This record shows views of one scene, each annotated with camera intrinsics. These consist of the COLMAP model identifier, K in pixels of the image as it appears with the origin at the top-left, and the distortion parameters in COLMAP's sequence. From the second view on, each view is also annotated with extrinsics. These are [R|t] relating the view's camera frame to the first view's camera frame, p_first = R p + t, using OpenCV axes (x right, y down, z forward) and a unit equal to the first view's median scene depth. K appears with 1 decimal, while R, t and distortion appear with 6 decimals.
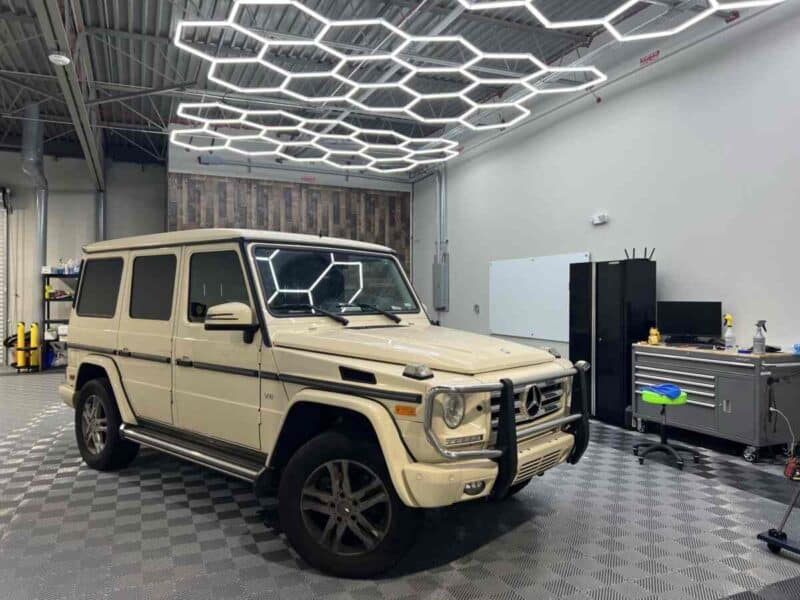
lens RADIAL K [[586.0, 0, 400.0], [0, 586.0, 300.0], [0, 0, 1]] dist [0.009014, 0.000803]
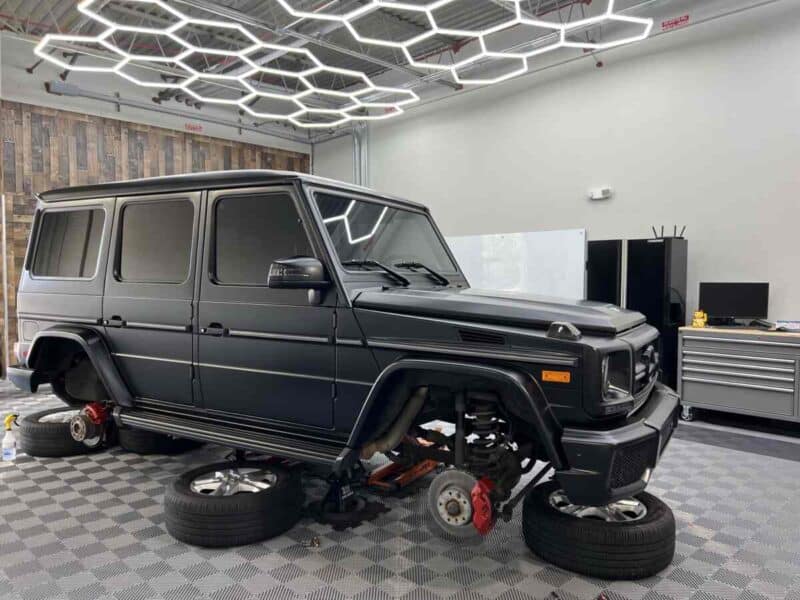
lens RADIAL K [[586.0, 0, 400.0], [0, 586.0, 300.0], [0, 0, 1]] dist [0.009014, 0.000803]
pose [[0.933947, -0.017460, 0.356986, -0.245662], [0.002453, 0.999096, 0.042448, -0.007397], [-0.357404, -0.038768, 0.933145, 0.195298]]
